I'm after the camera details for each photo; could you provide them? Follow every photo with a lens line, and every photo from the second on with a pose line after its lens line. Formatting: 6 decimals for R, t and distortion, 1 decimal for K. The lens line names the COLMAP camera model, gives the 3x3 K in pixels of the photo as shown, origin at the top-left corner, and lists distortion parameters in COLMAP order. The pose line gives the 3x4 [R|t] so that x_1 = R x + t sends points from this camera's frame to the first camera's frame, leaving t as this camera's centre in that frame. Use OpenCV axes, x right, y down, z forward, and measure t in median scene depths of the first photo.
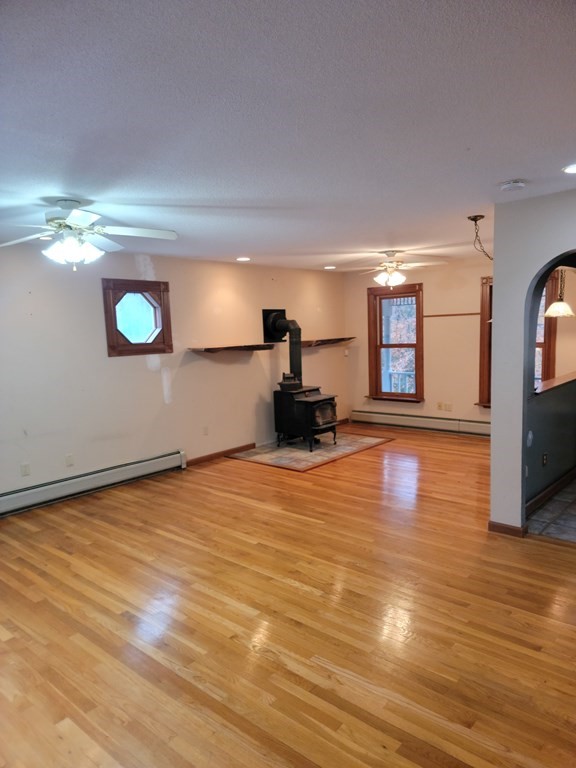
lens RADIAL K [[537.4, 0, 289.1], [0, 537.4, 385.0], [0, 0, 1]] dist [0.095501, -0.028097]
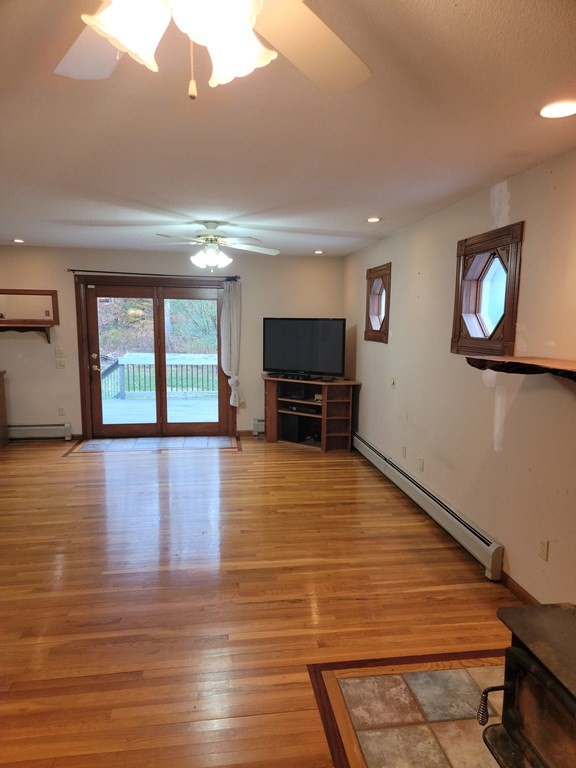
lens RADIAL K [[537.4, 0, 289.2], [0, 537.4, 385.3], [0, 0, 1]] dist [0.095501, -0.028097]
pose [[-0.650186, 0.111283, -0.751581, 0.349282], [-0.081205, 0.973371, 0.214372, -0.144328], [0.755423, 0.200414, -0.623835, 1.283786]]
